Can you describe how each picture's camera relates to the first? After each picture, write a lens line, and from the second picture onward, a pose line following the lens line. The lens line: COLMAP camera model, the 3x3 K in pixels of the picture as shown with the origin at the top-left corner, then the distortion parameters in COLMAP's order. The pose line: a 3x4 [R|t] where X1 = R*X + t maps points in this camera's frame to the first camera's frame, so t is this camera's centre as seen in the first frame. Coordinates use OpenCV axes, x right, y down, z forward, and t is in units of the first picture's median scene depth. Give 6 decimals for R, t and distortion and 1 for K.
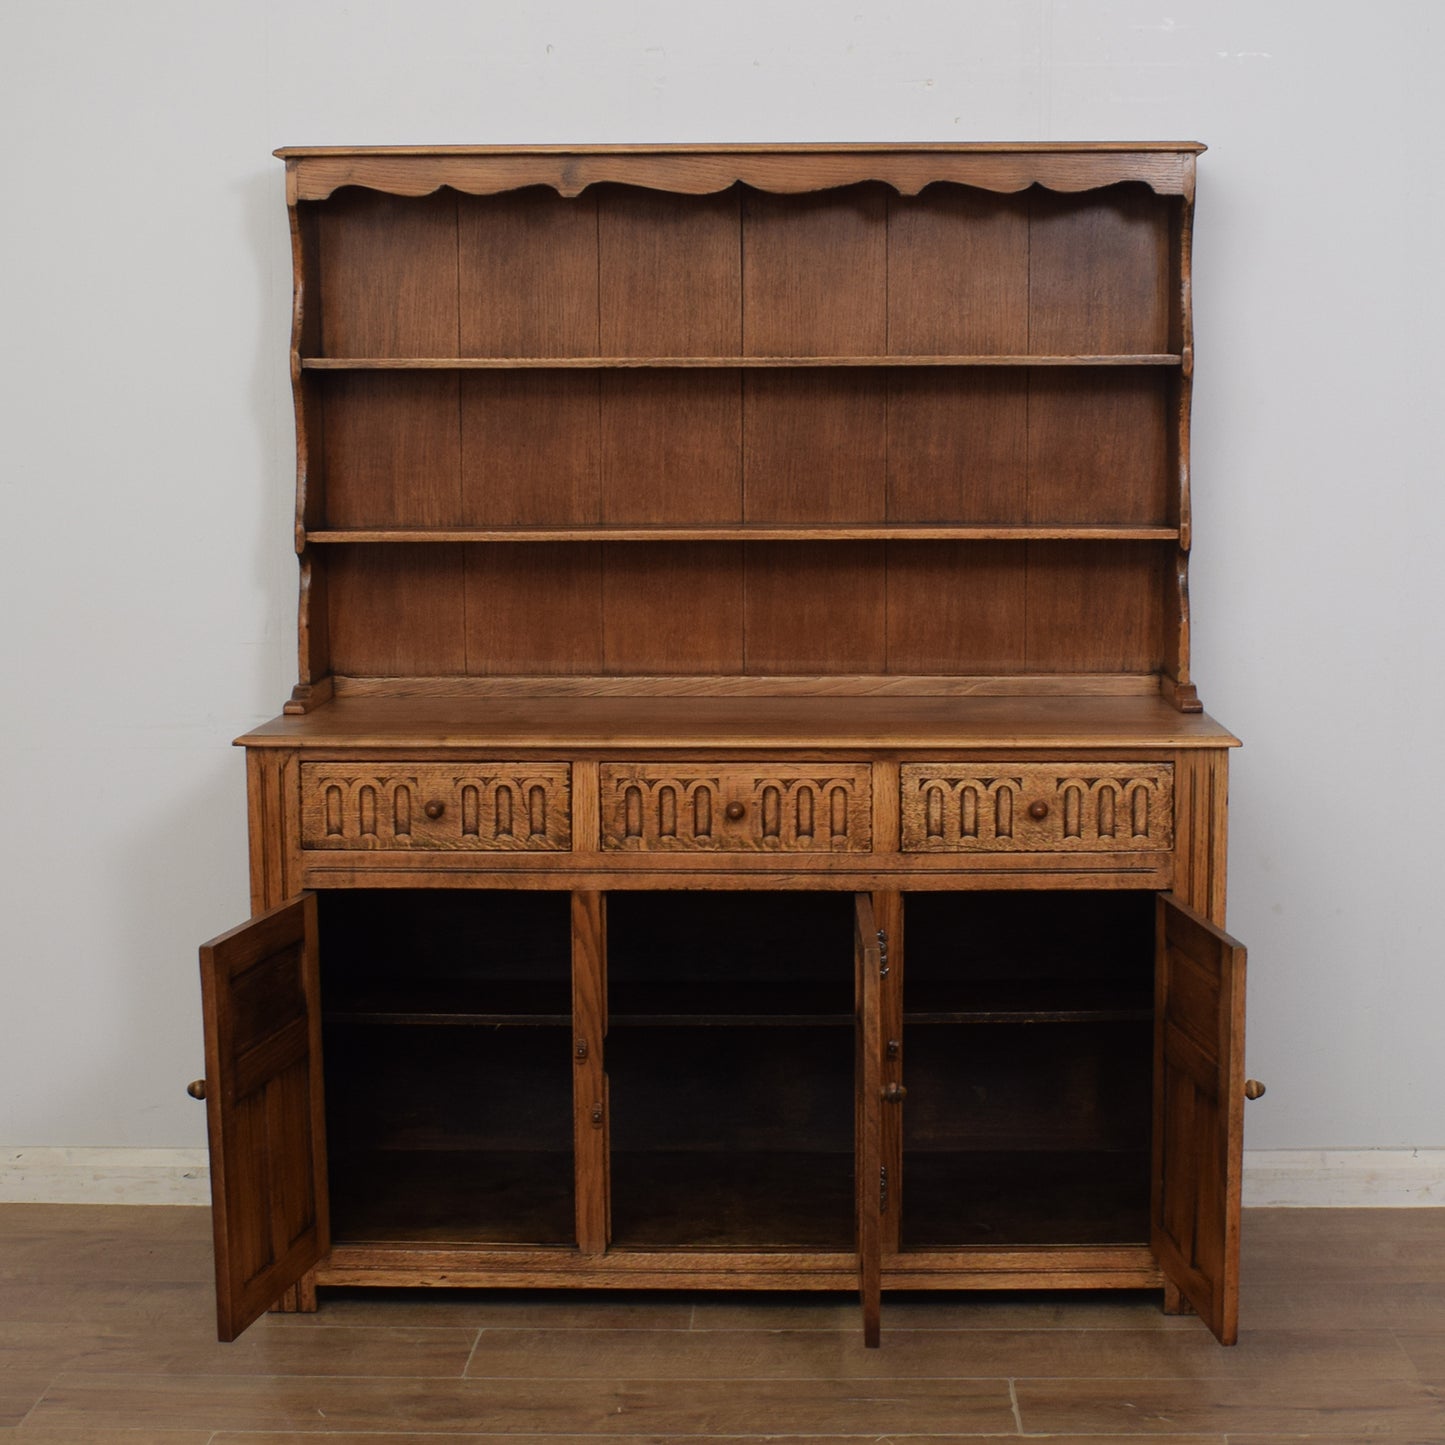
lens RADIAL K [[2583.0, 0, 785.8], [0, 2583.0, 774.3], [0, 0, 1]] dist [-0.096402, 0.013418]
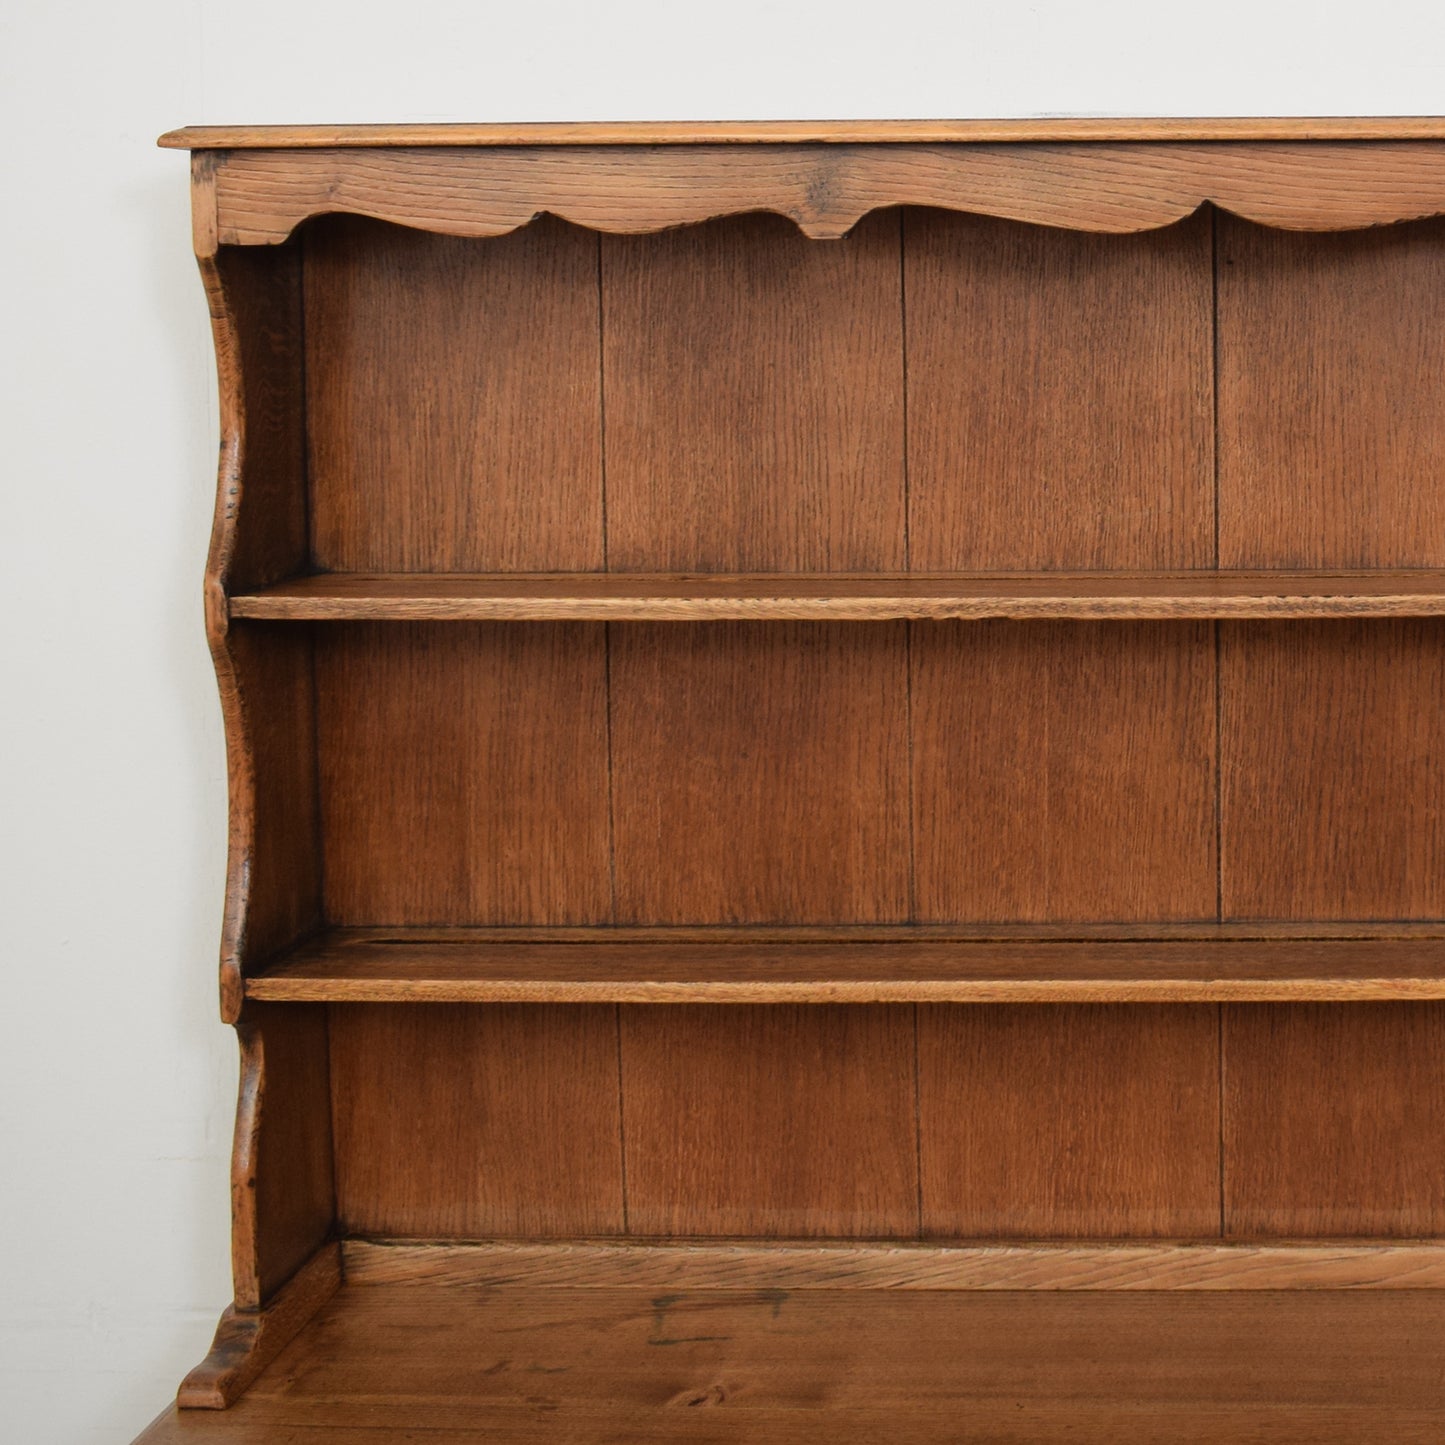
lens RADIAL K [[2799.0, 0, 1304.7], [0, 2799.0, 438.0], [0, 0, 1]] dist [-0.098728, 0.023646]
pose [[0.999889, -0.003412, 0.014475, -0.009009], [0.004555, 0.996808, -0.079706, -0.156988], [-0.014156, 0.079764, 0.996713, 0.540406]]
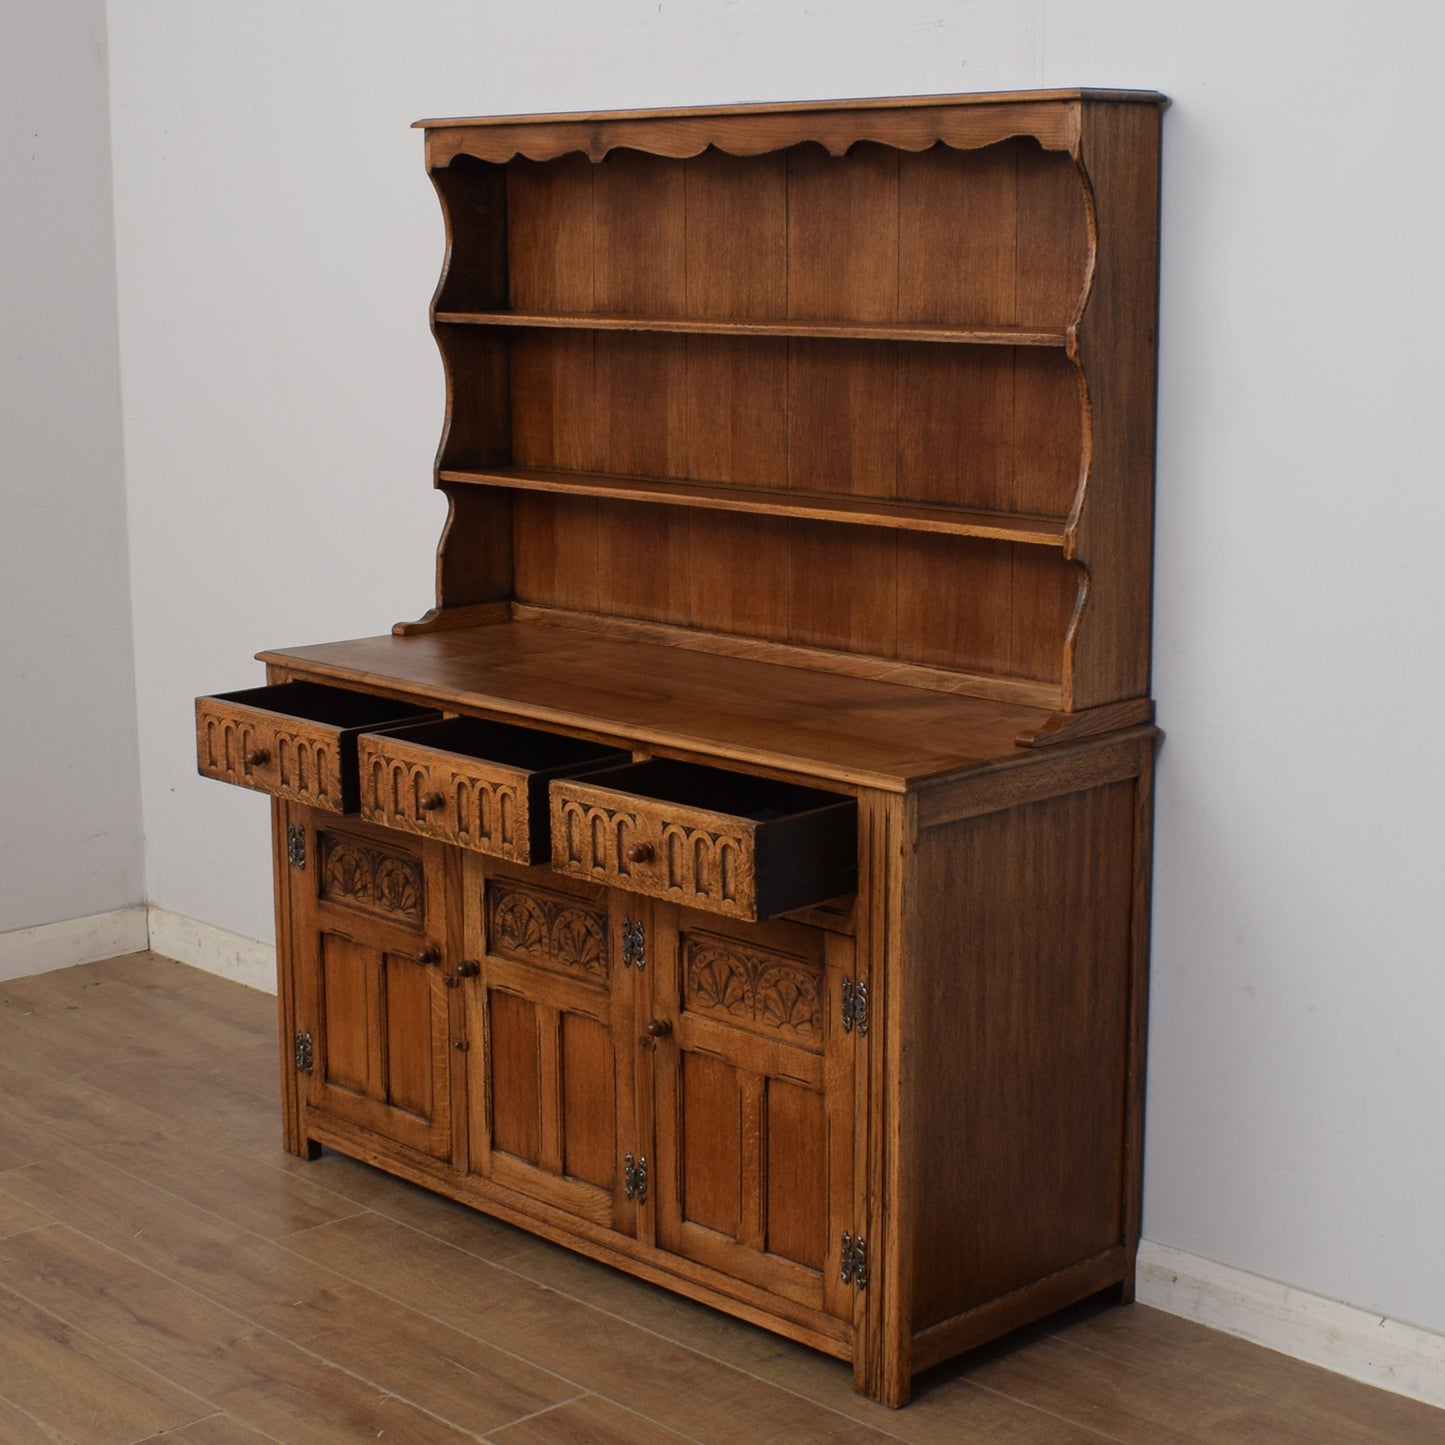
lens RADIAL K [[2678.7, 0, 666.8], [0, 2678.7, 722.2], [0, 0, 1]] dist [-0.089665, -0.051390]
pose [[0.692757, 0.133377, -0.708730, 0.742417], [-0.095520, 0.991060, 0.093142, -0.108854], [0.714817, 0.003173, 0.699304, 0.285967]]
